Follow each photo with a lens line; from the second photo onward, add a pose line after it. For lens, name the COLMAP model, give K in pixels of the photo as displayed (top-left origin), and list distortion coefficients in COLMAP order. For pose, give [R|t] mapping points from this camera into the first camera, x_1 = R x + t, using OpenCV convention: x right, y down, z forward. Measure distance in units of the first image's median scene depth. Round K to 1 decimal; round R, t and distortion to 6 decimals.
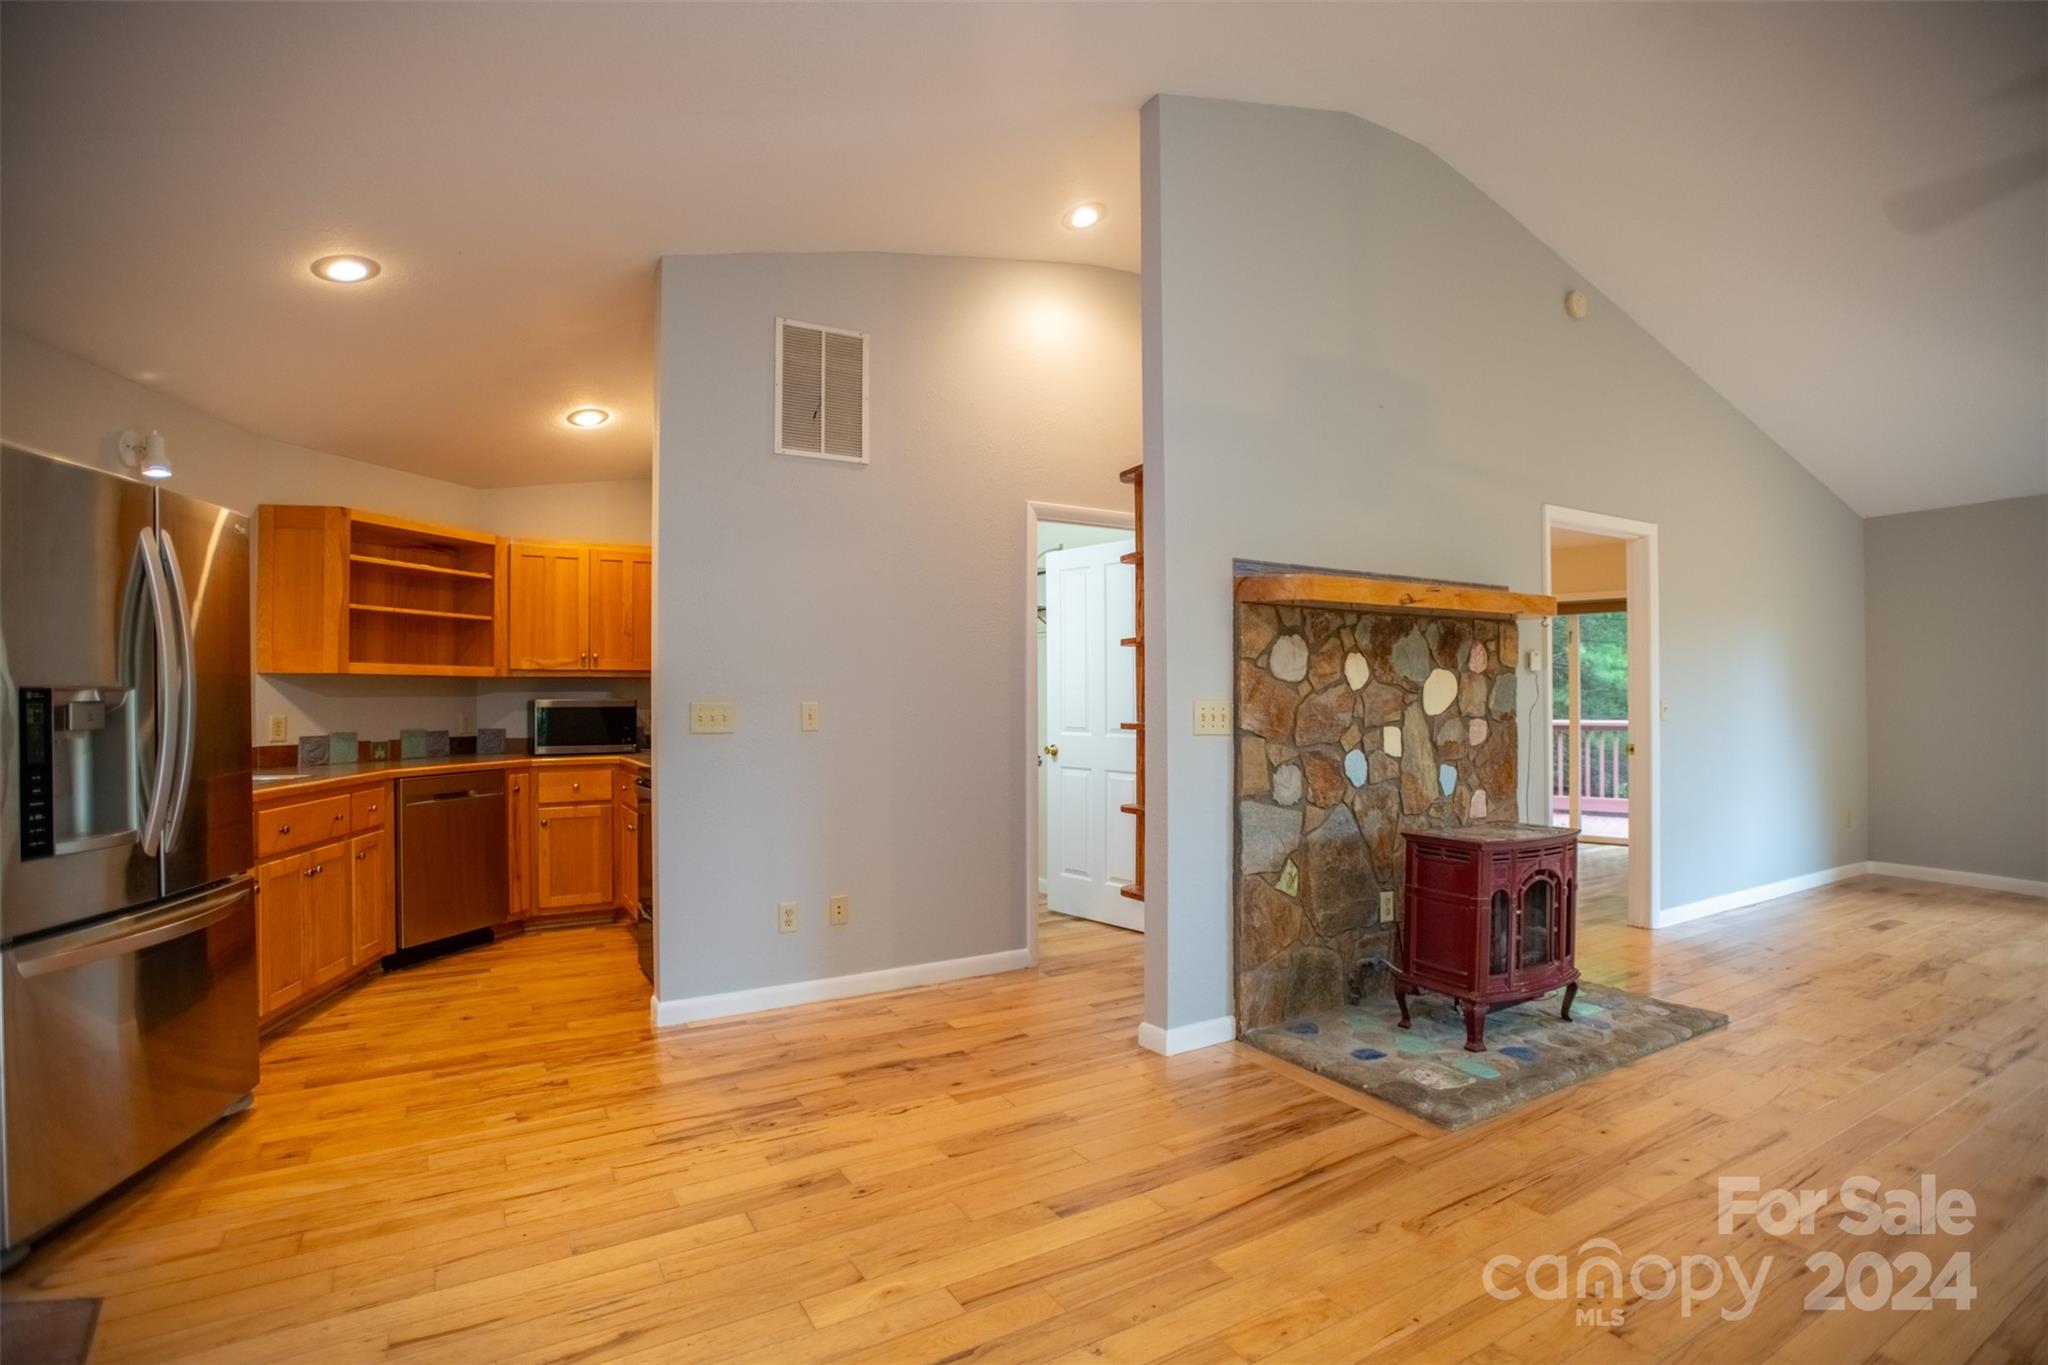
lens RADIAL K [[988.0, 0, 1028.0], [0, 988.0, 687.1], [0, 0, 1]] dist [-0.066967, 0.023879]
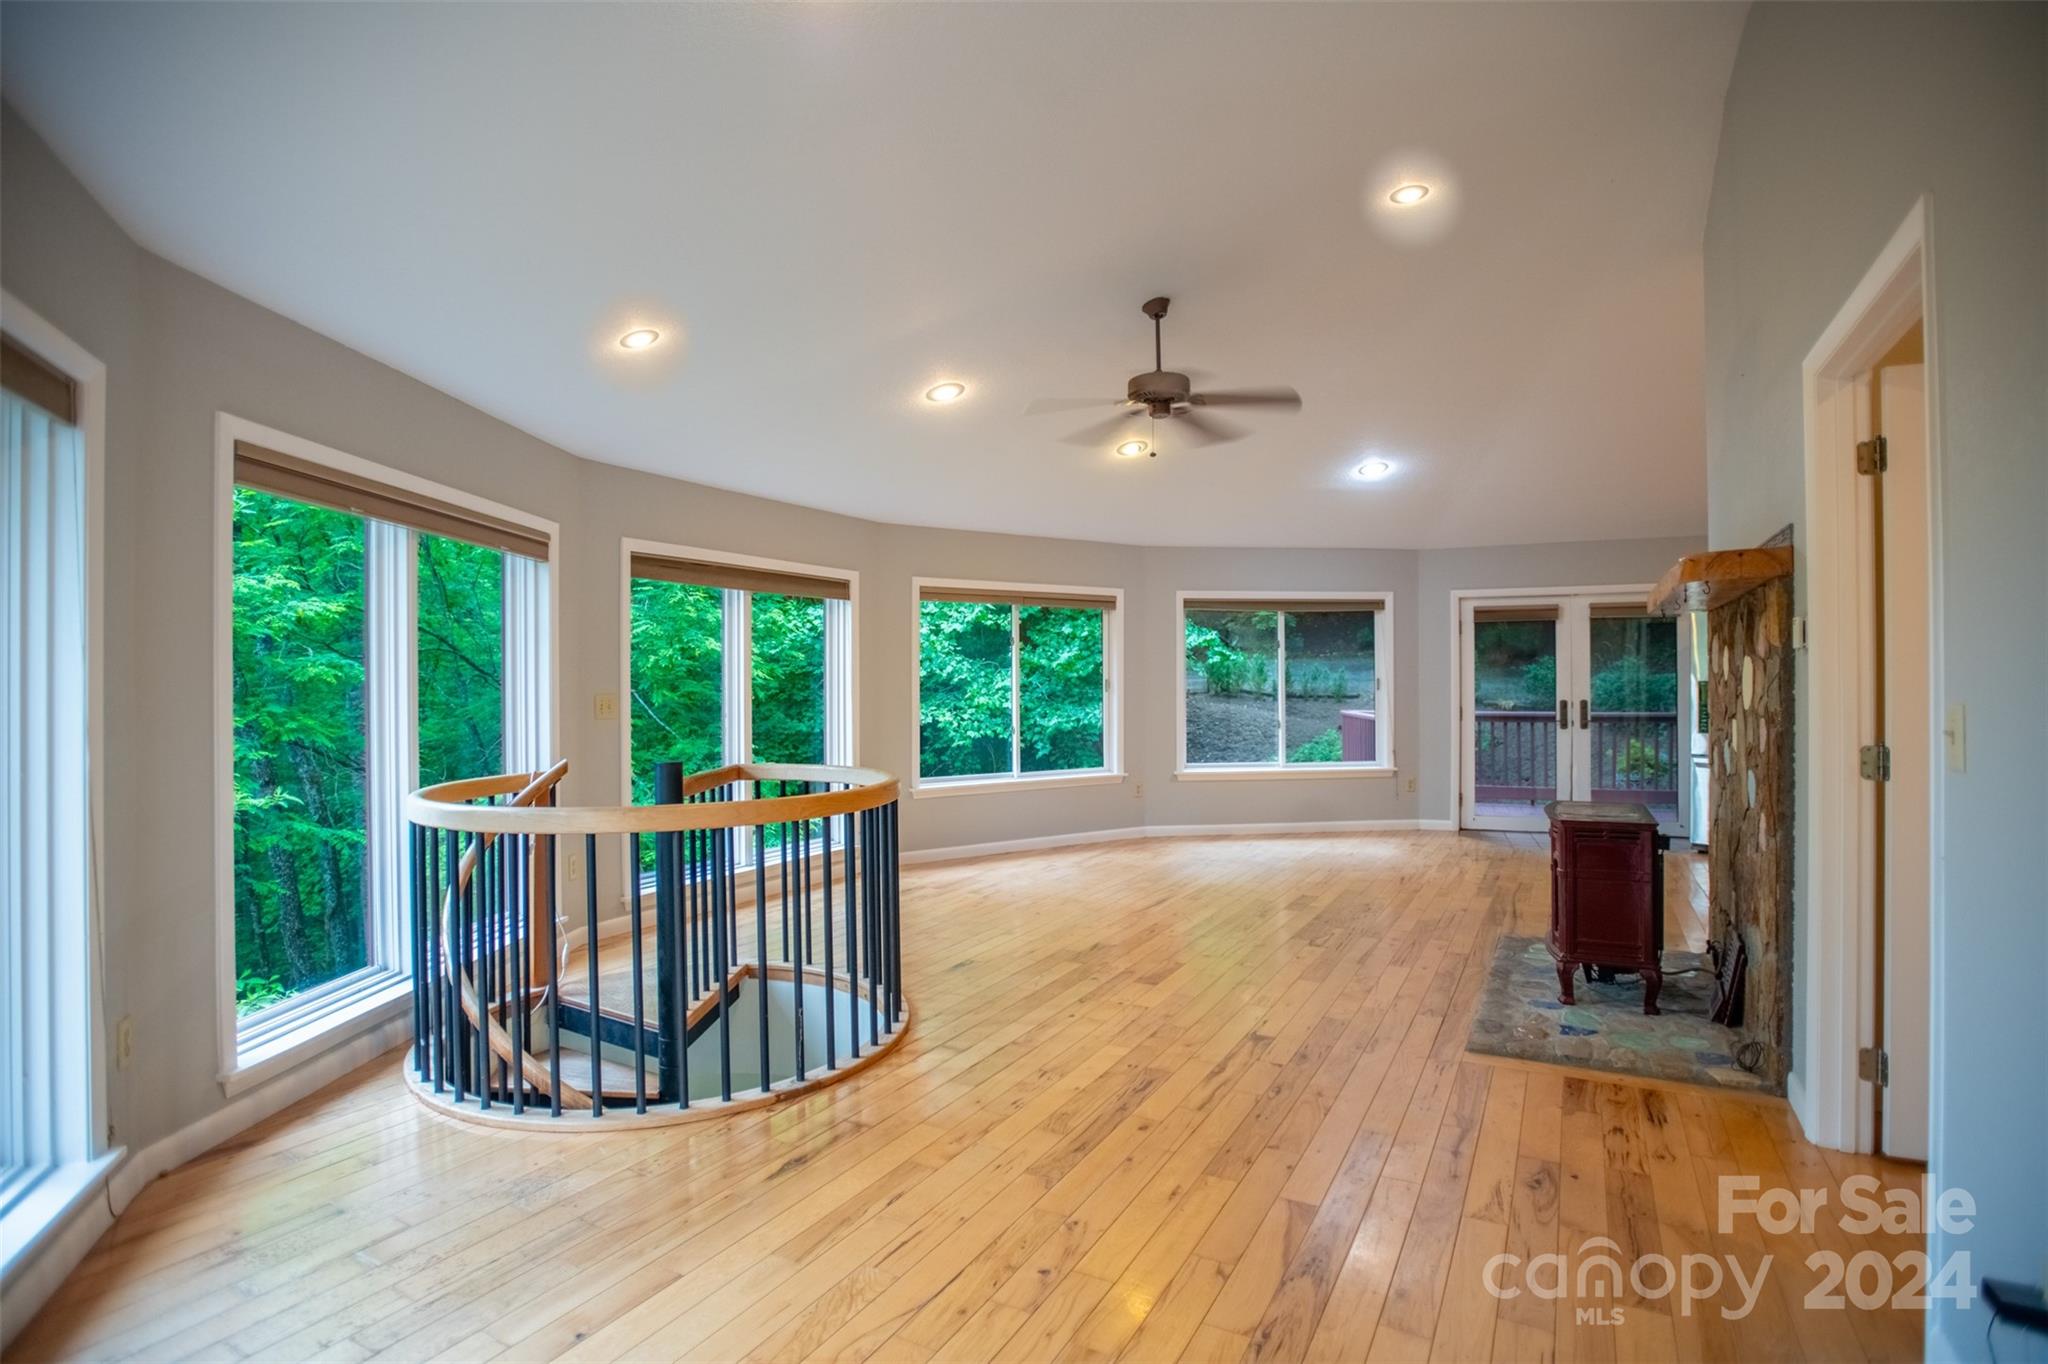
lens RADIAL K [[988.0, 0, 1027.0], [0, 988.0, 684.1], [0, 0, 1]] dist [-0.066967, 0.023879]
pose [[-0.870966, 0.004927, -0.491319, 1.446410], [0.011044, 0.999893, -0.009552, 0.007730], [0.491219, -0.013745, -0.870928, 1.498421]]
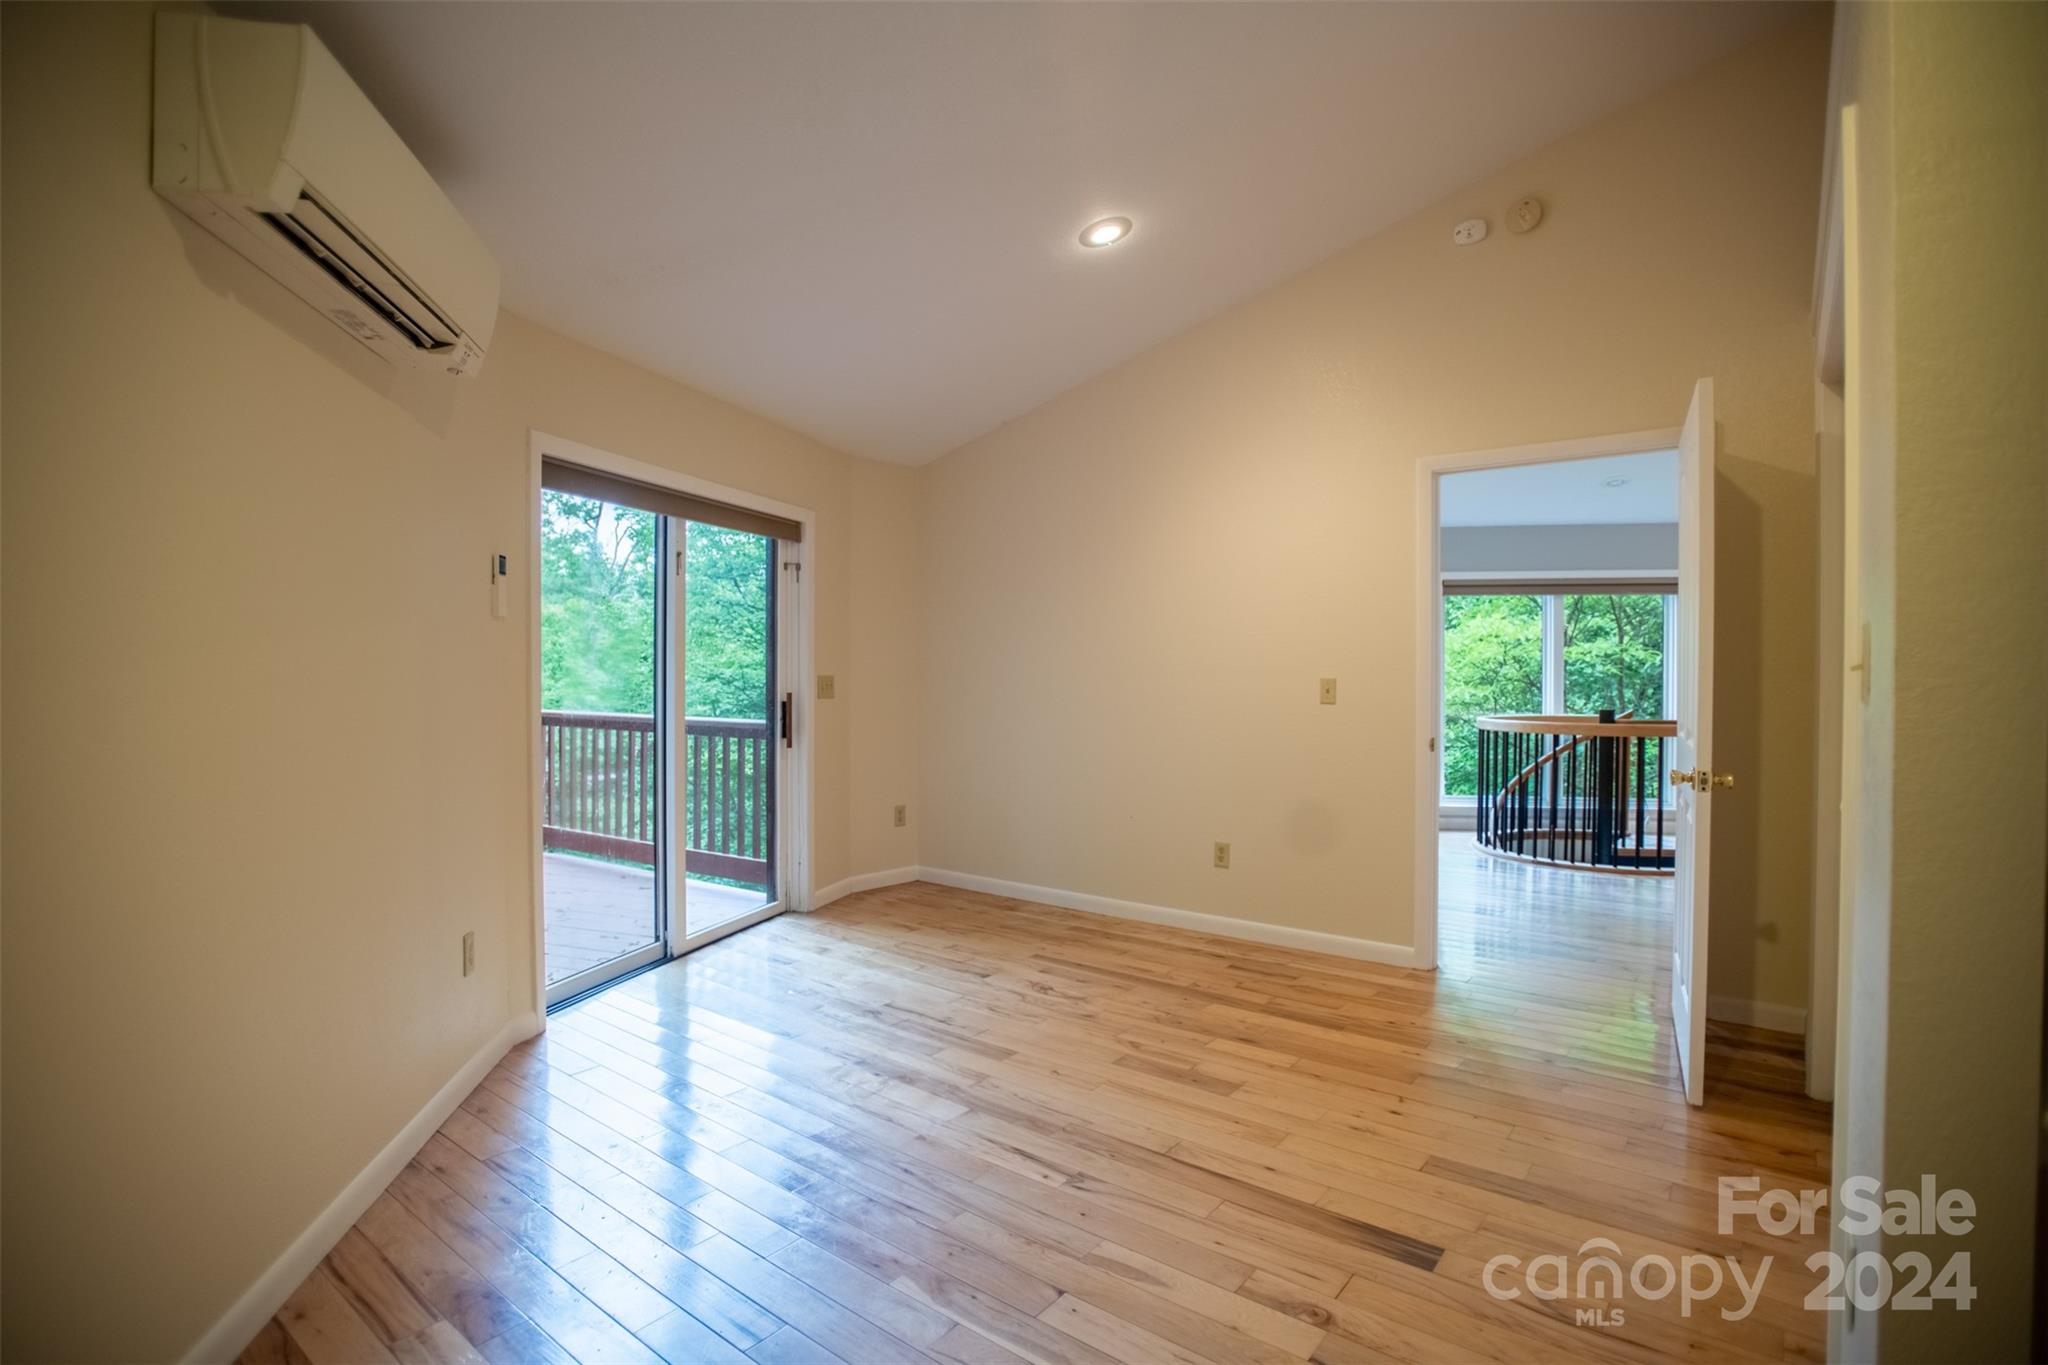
lens RADIAL K [[988.0, 0, 1037.3], [0, 988.0, 682.7], [0, 0, 1]] dist [-0.066967, 0.023879]
pose [[-0.361825, -0.008554, 0.932207, 0.007624], [-0.005726, 0.999959, 0.006953, 0.016024], [-0.932228, -0.002822, -0.361860, 2.119461]]
